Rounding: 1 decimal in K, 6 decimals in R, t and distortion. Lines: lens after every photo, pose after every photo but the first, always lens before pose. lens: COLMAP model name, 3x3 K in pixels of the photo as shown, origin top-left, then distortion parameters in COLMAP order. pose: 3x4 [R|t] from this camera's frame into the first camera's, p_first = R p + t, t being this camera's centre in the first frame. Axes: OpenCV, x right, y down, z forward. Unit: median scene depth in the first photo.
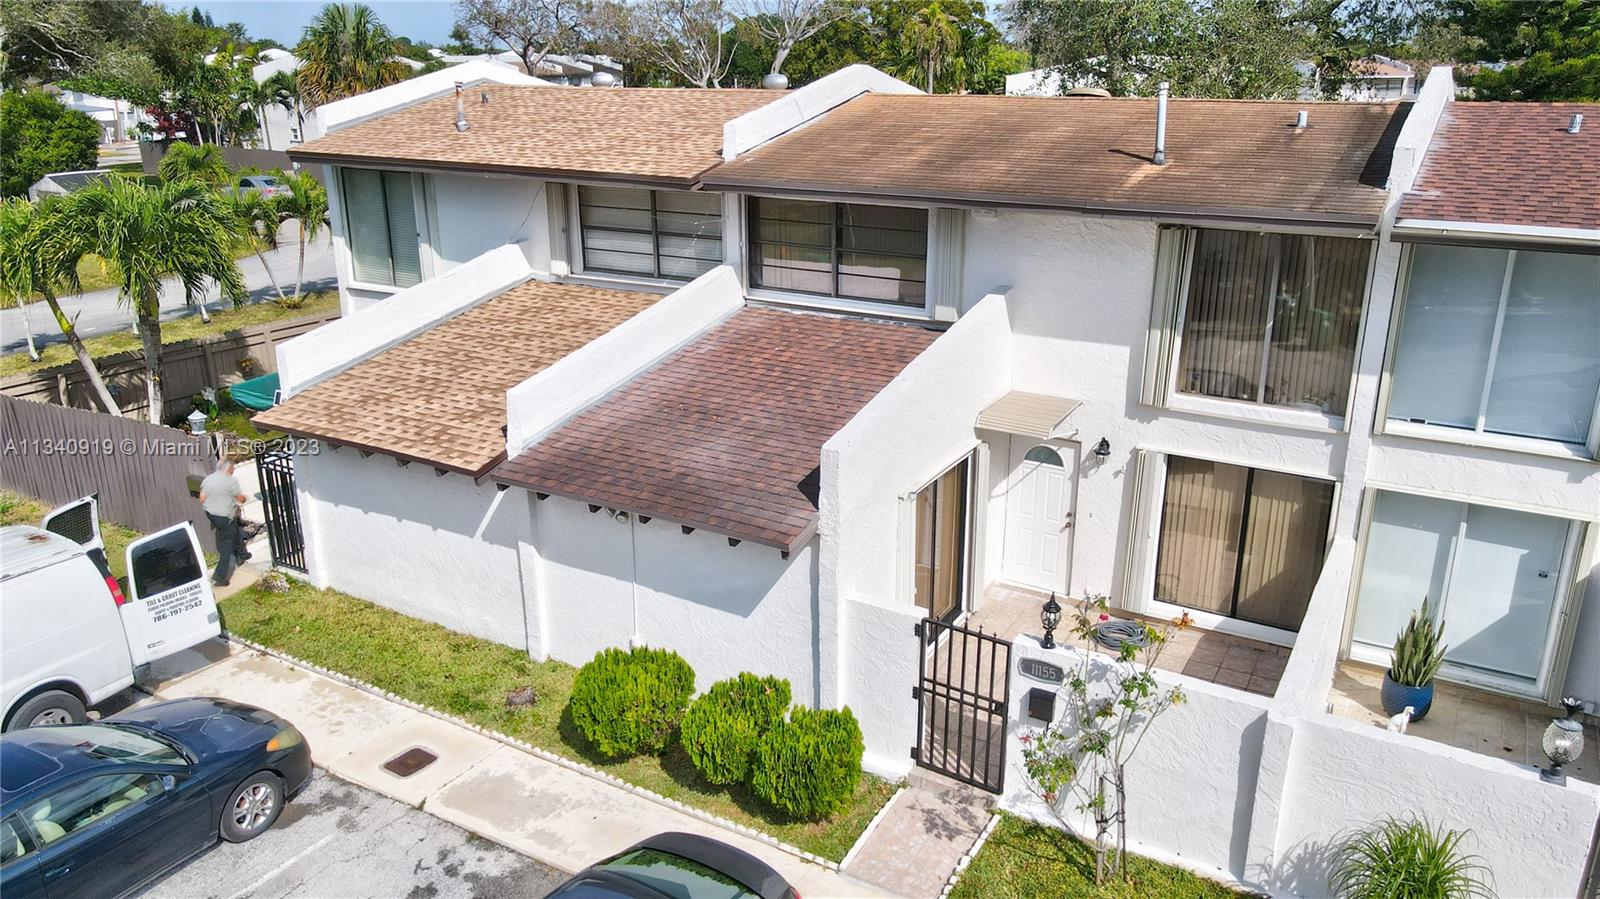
lens RADIAL K [[1167.4, 0, 799.7], [0, 1167.4, 451.9], [0, 0, 1]] dist [0.007020, 0.006905]
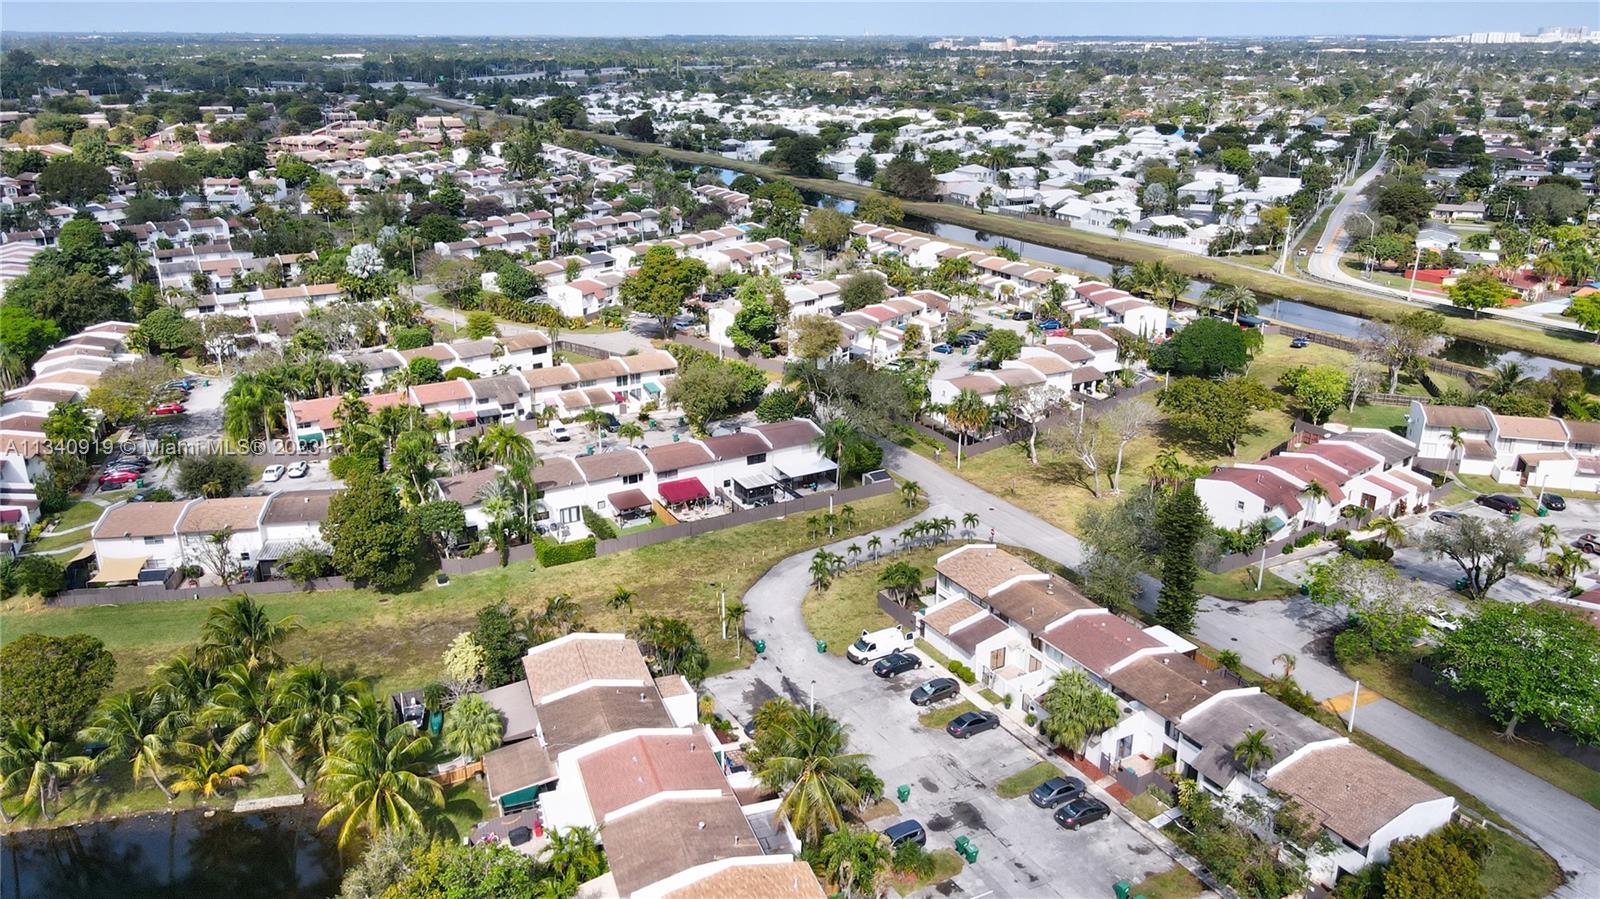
lens RADIAL K [[1167.4, 0, 802.3], [0, 1167.4, 448.9], [0, 0, 1]] dist [0.007020, 0.006905]
pose [[0.866871, 0.161788, -0.471550, 2.601096], [-0.148092, 0.986748, 0.066307, -1.724128], [0.476029, 0.012353, 0.879343, -6.955394]]
